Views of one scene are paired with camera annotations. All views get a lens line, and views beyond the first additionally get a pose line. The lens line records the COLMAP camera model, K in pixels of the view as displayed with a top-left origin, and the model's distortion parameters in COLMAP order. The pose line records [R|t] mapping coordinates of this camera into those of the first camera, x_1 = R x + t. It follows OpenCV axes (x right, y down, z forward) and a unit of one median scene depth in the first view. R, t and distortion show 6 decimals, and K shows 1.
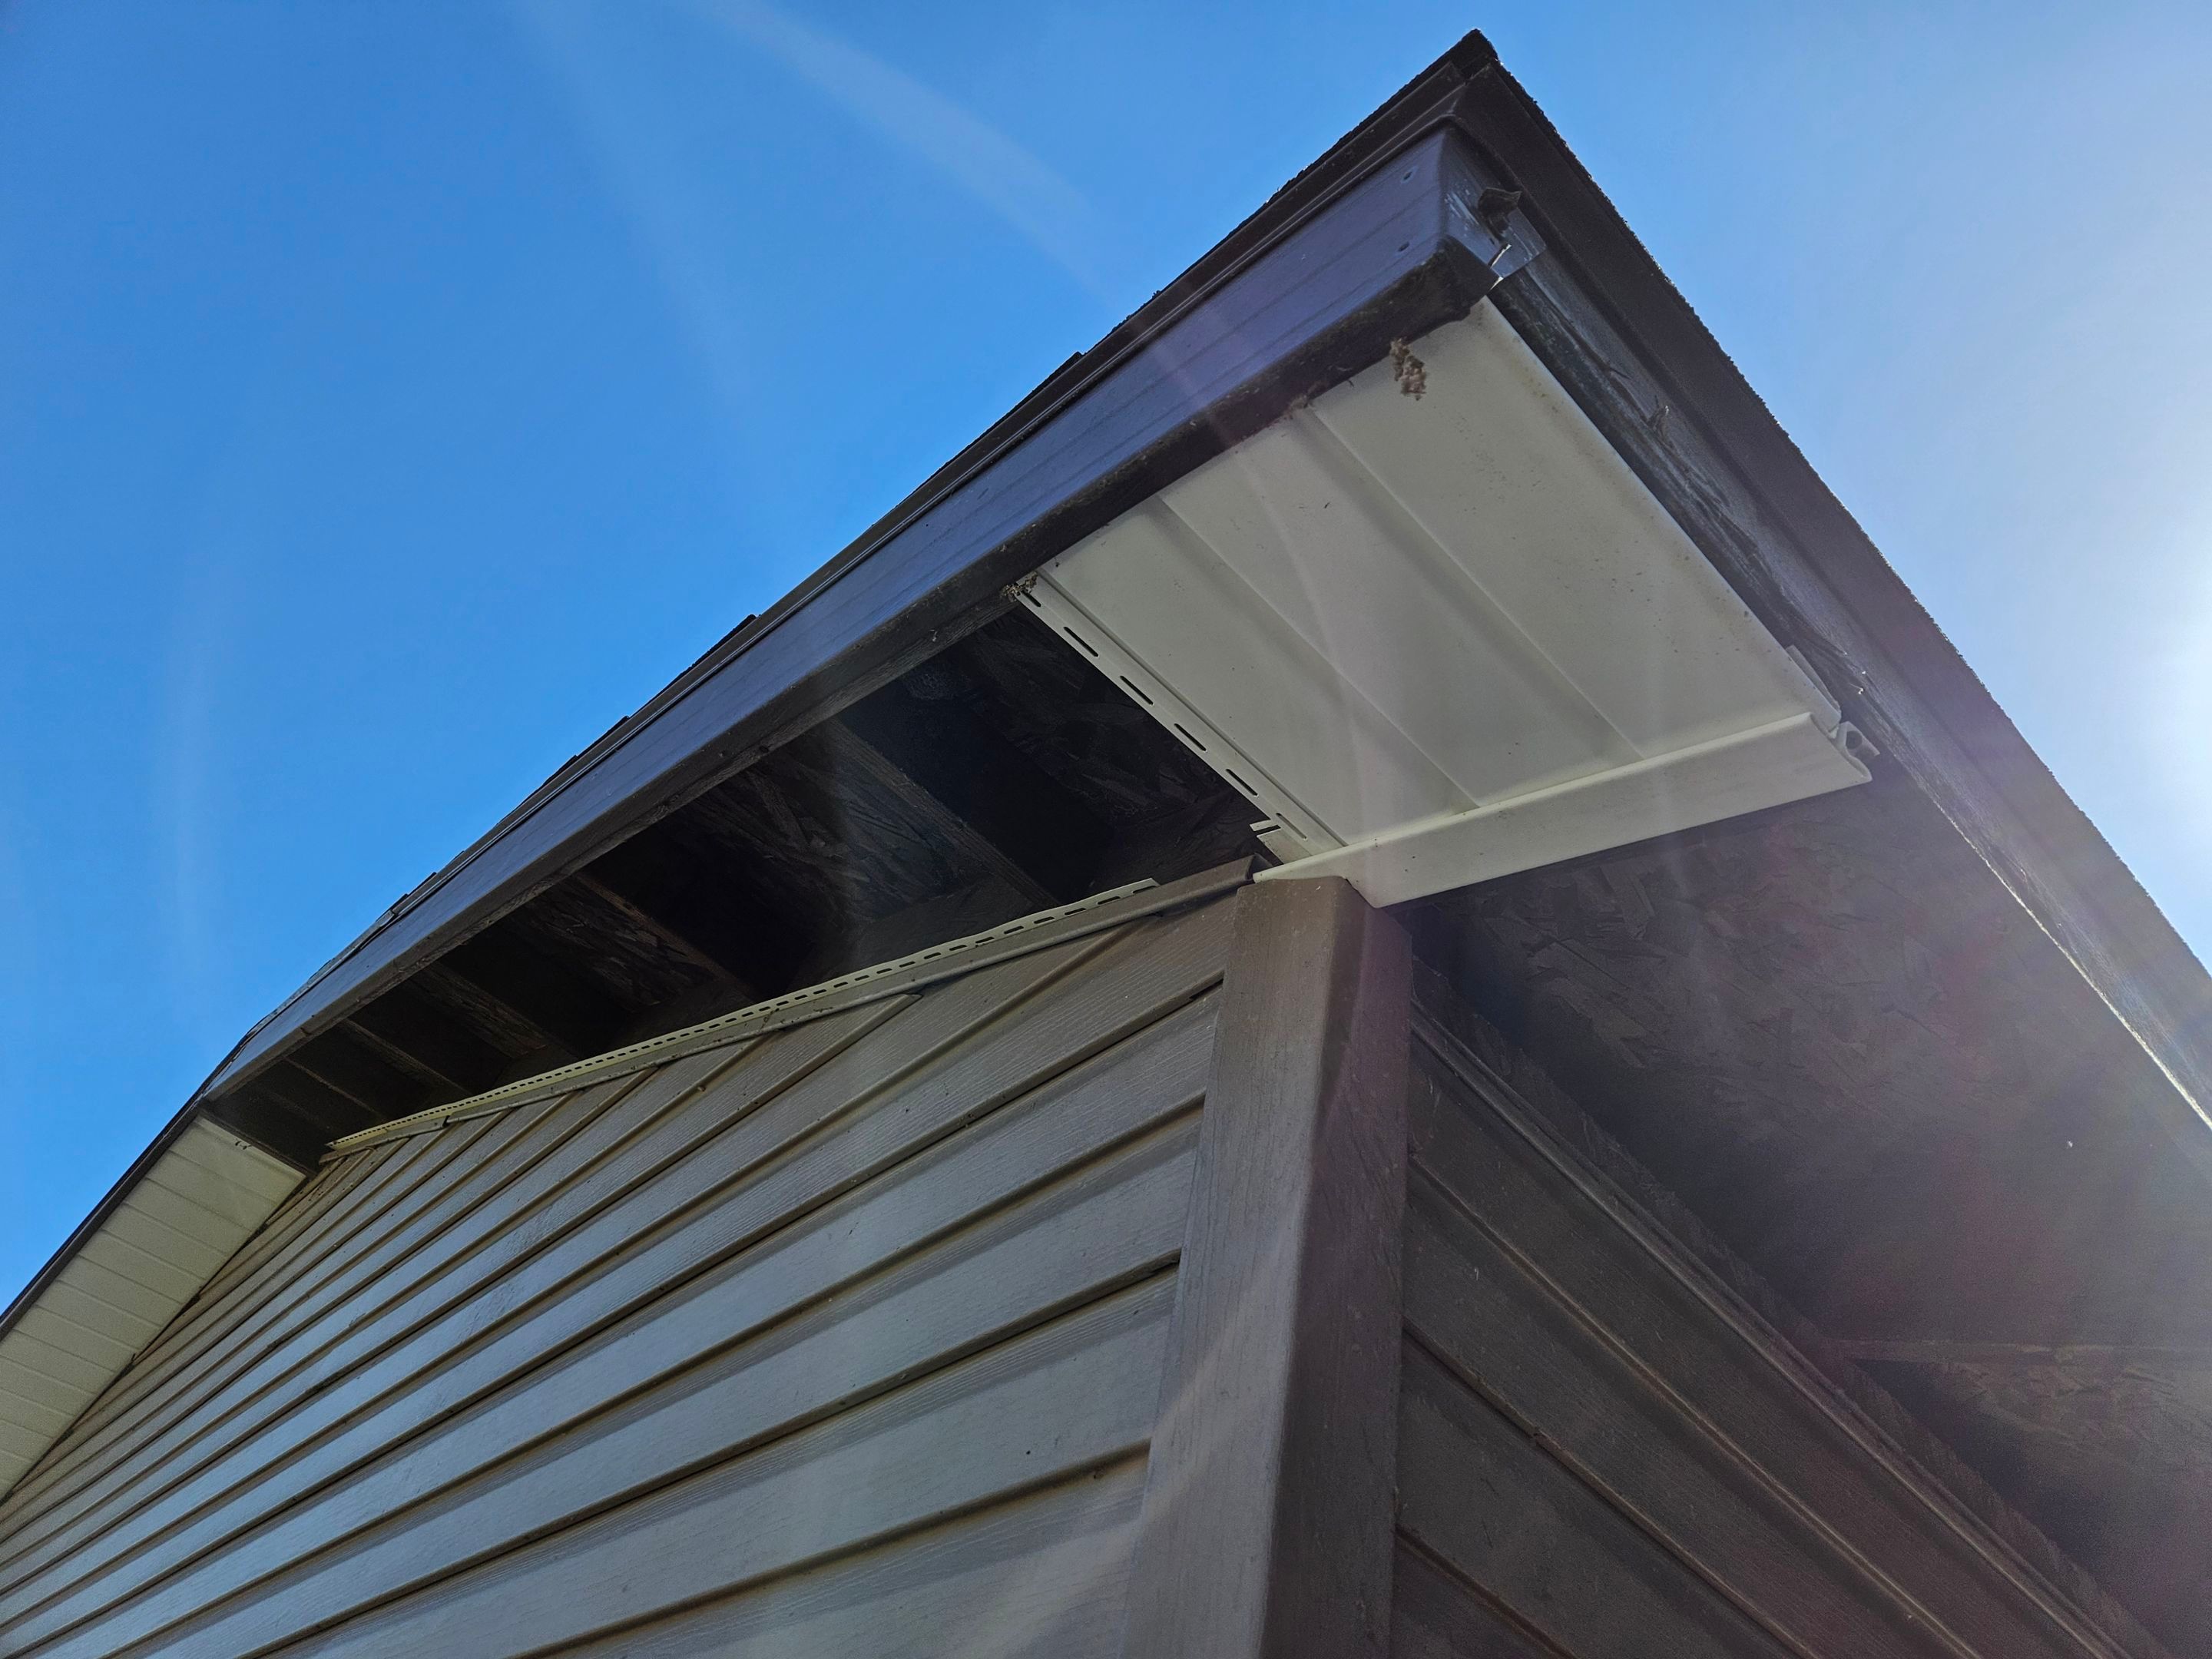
lens RADIAL K [[1467.1, 0, 1135.0], [0, 1467.1, 831.2], [0, 0, 1]] dist [0.066006, -0.052184]
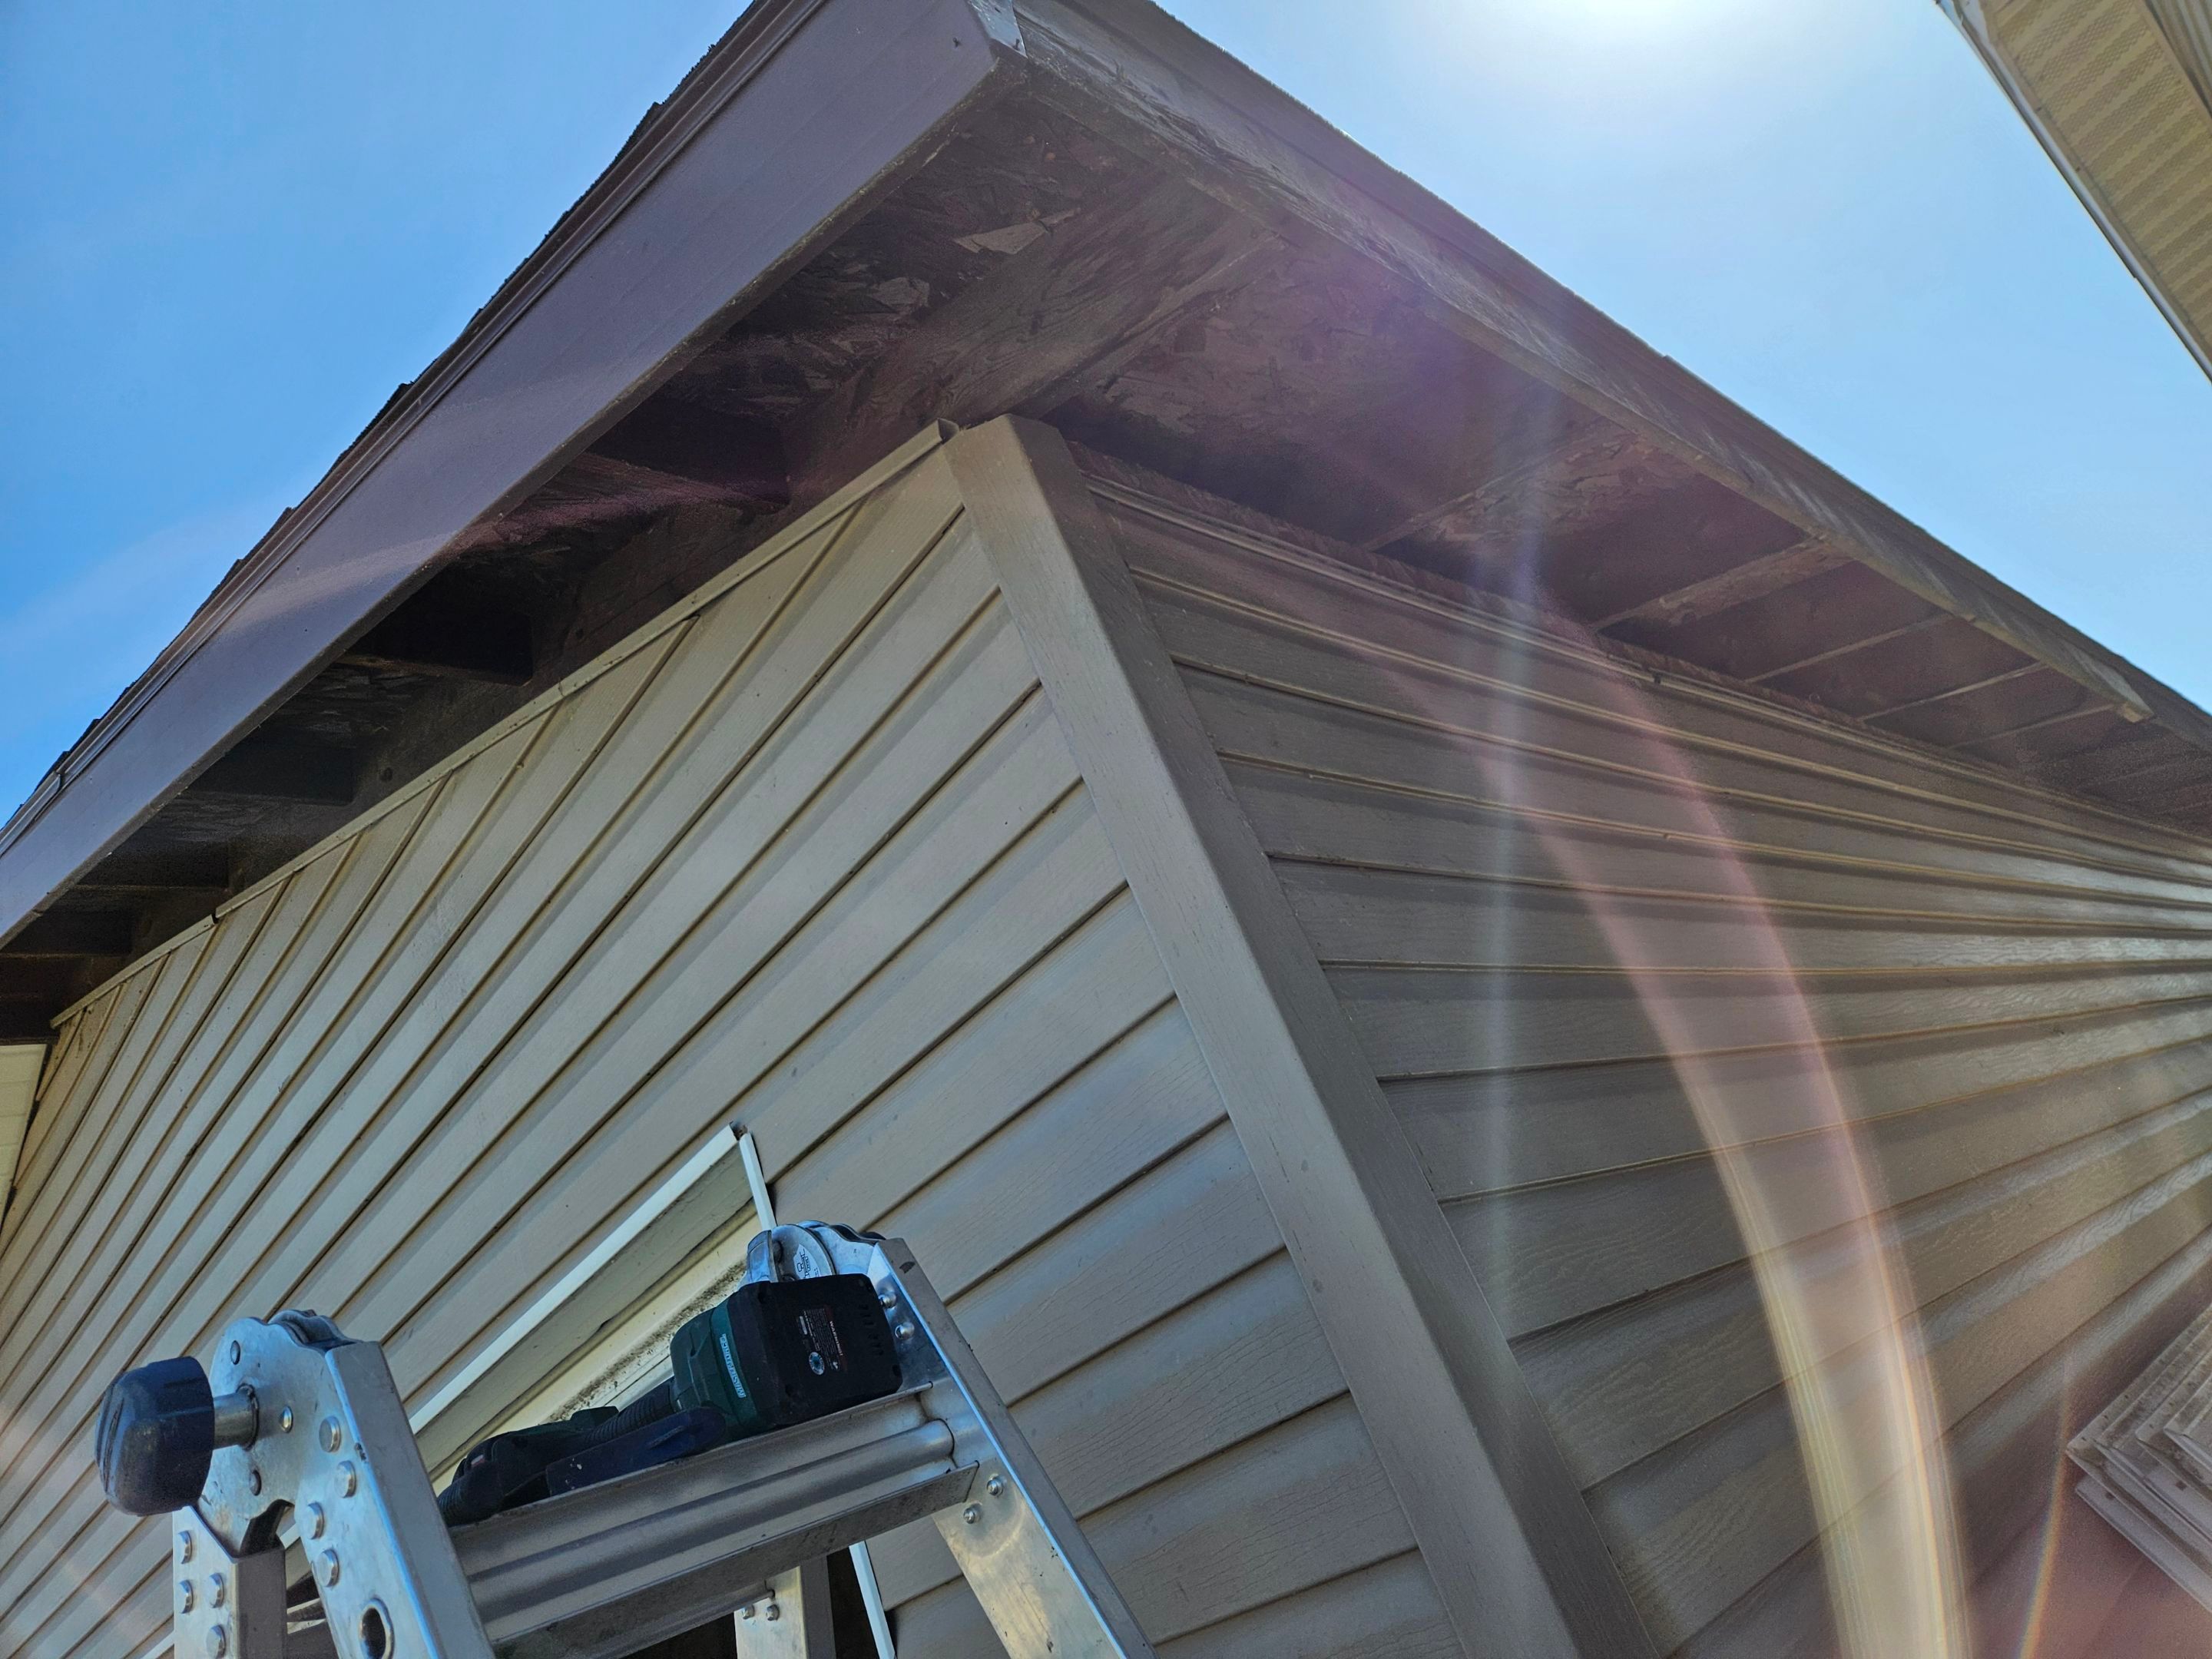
lens RADIAL K [[1467.1, 0, 1104.2], [0, 1467.1, 817.4], [0, 0, 1]] dist [0.066006, -0.052184]
pose [[0.856251, -0.477479, 0.197099, -0.202866], [0.368619, 0.832098, 0.414407, -0.162034], [-0.361876, -0.282182, 0.888492, -0.357447]]
